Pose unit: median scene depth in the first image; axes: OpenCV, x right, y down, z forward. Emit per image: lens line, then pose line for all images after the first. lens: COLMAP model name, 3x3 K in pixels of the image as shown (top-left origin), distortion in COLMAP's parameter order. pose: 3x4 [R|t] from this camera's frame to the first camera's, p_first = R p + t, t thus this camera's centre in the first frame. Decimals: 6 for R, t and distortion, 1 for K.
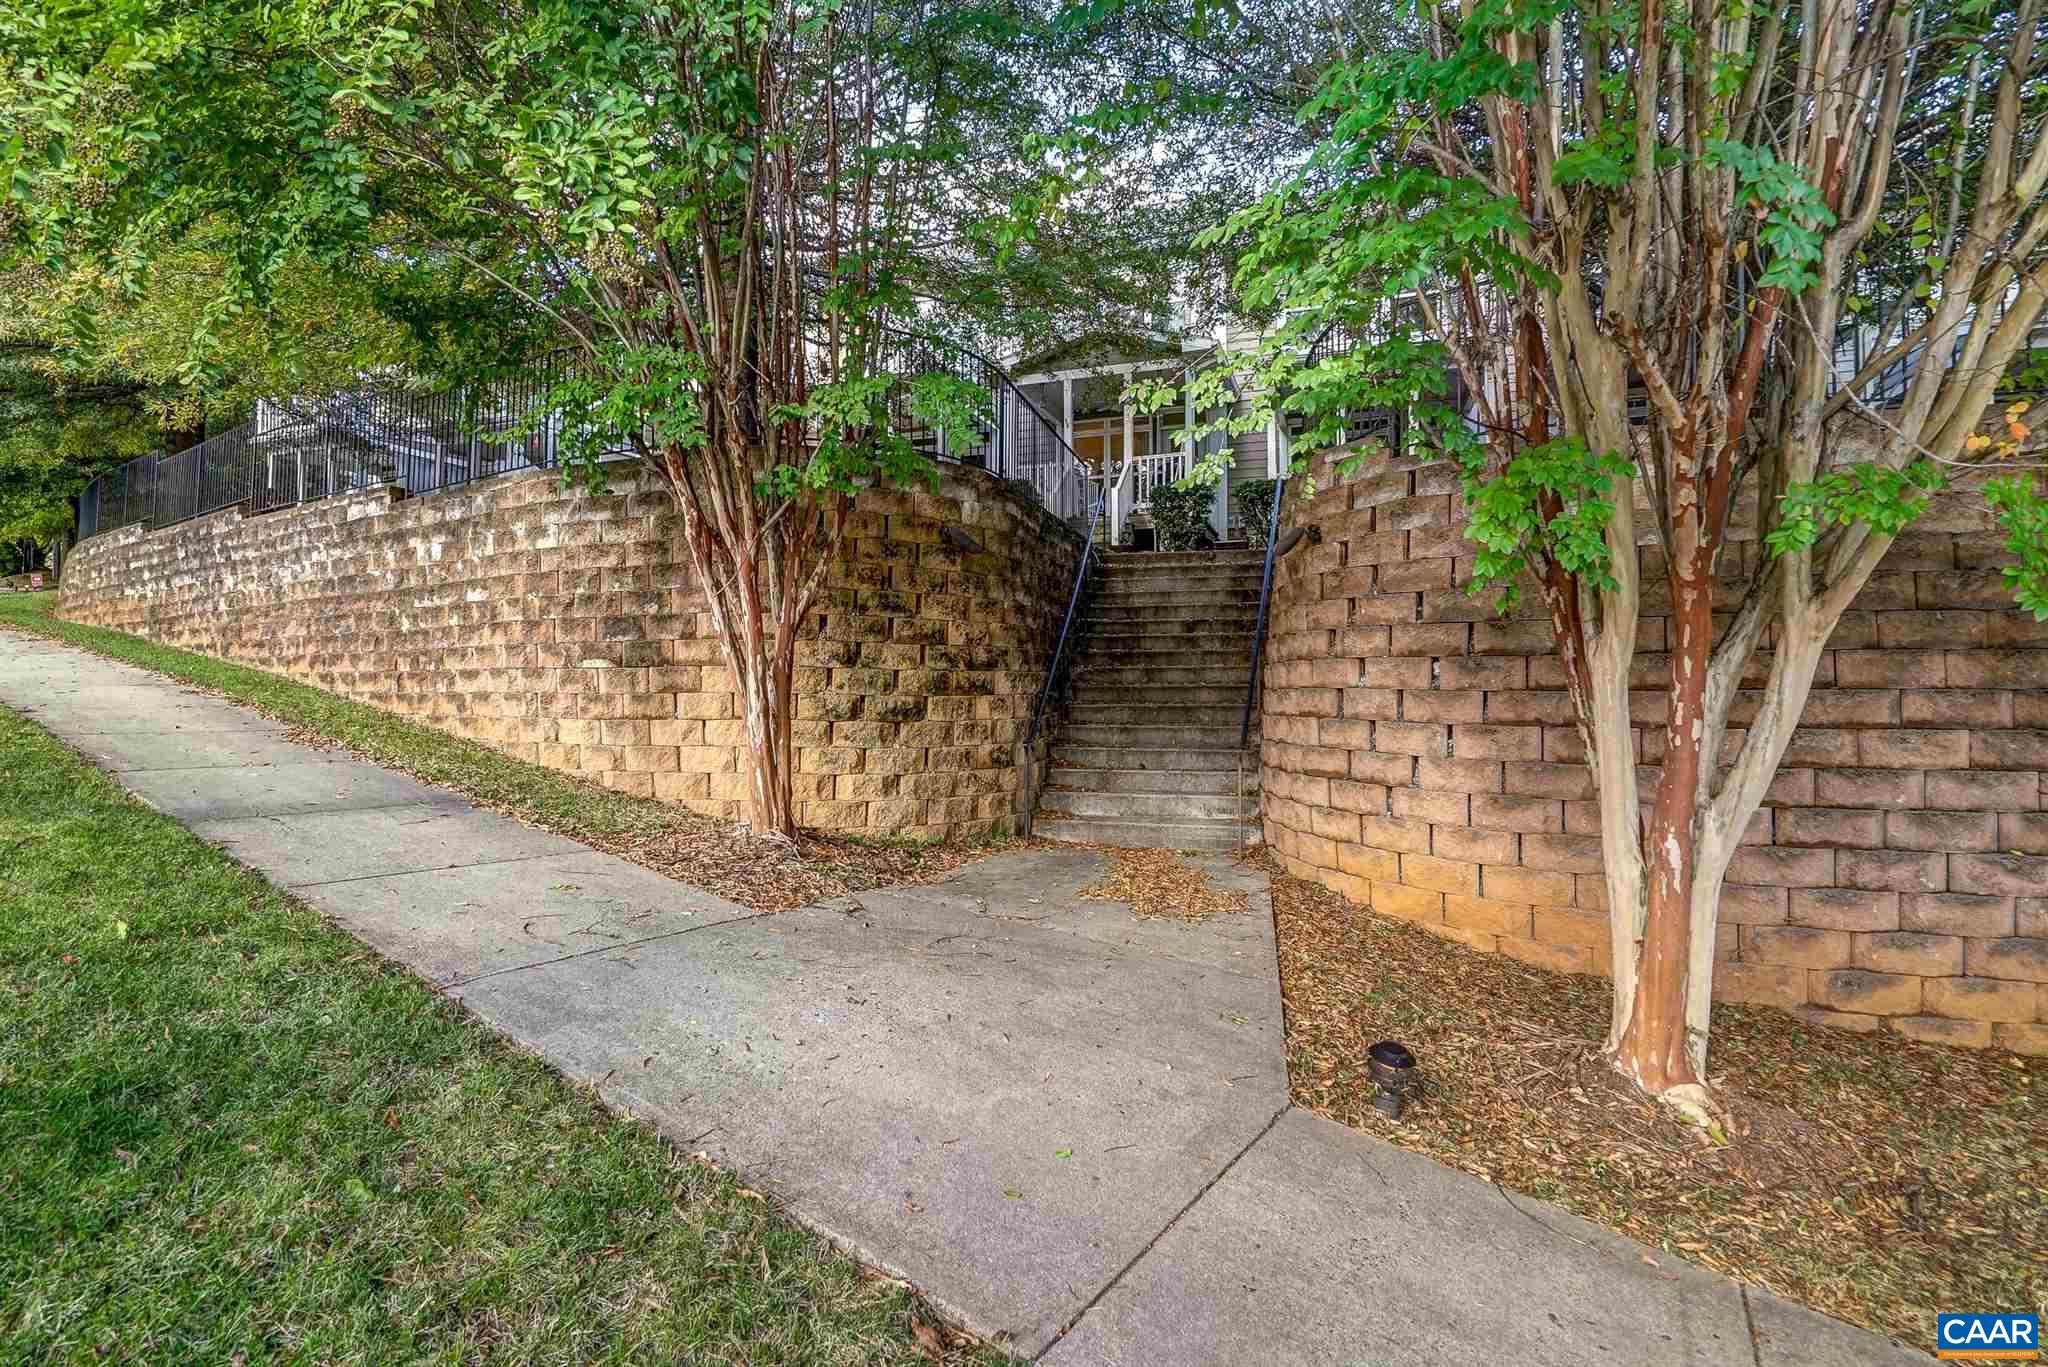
lens RADIAL K [[950.6, 0, 978.8], [0, 950.6, 663.0], [0, 0, 1]] dist [-0.001220, 0.000015]
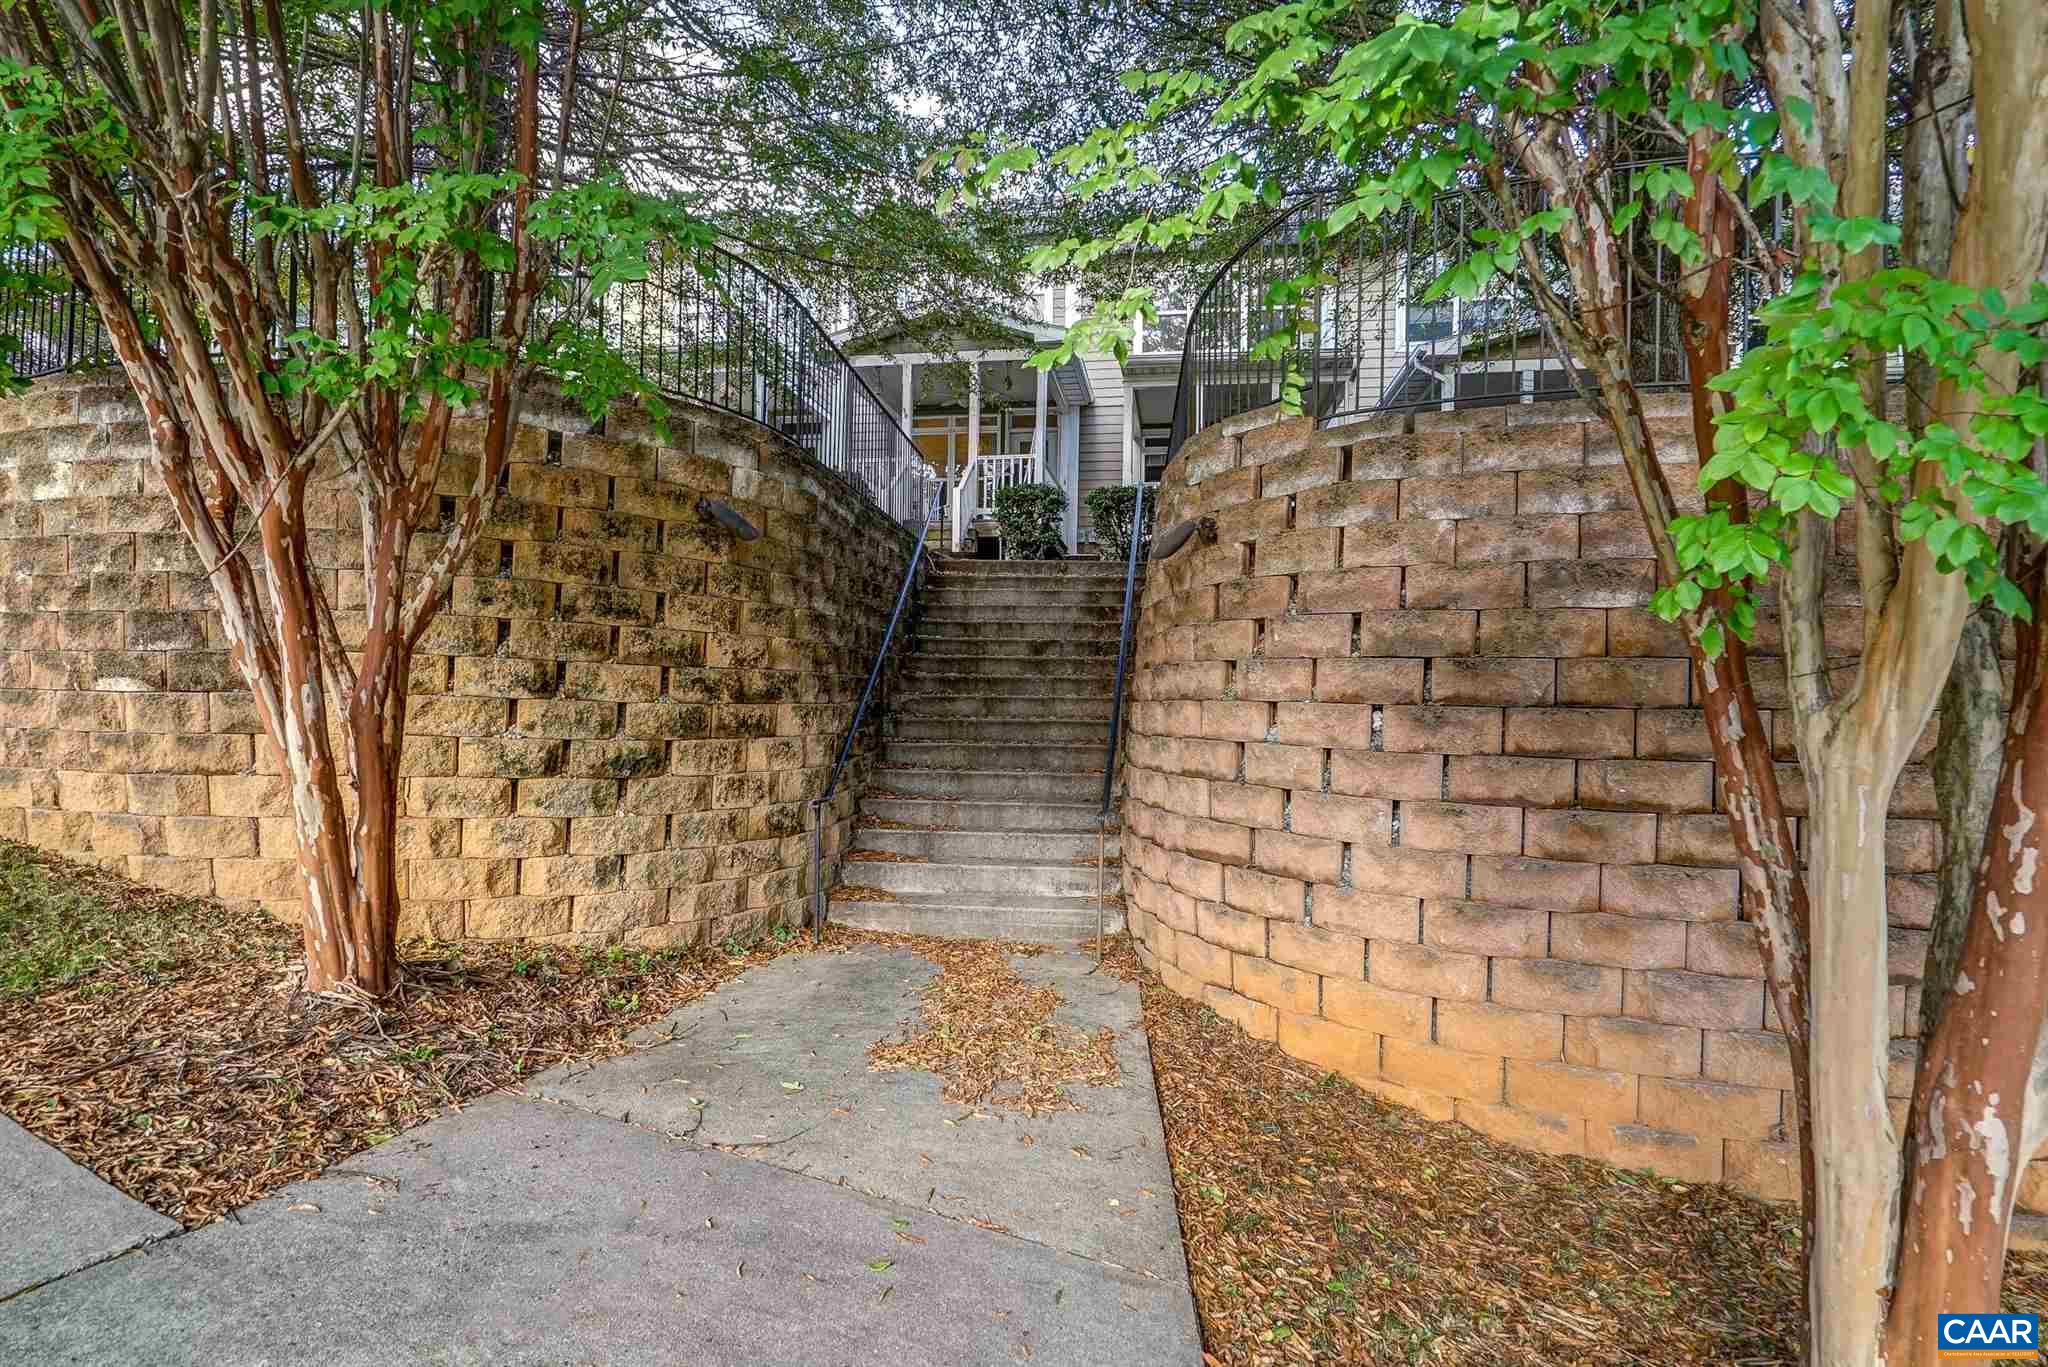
lens RADIAL K [[950.6, 0, 978.8], [0, 950.6, 663.0], [0, 0, 1]] dist [-0.001220, 0.000015]
pose [[0.986666, 0.024786, 0.160858, 0.056582], [-0.022492, 0.999618, -0.016067, -0.016121], [-0.161195, 0.012235, 0.986847, 0.283269]]
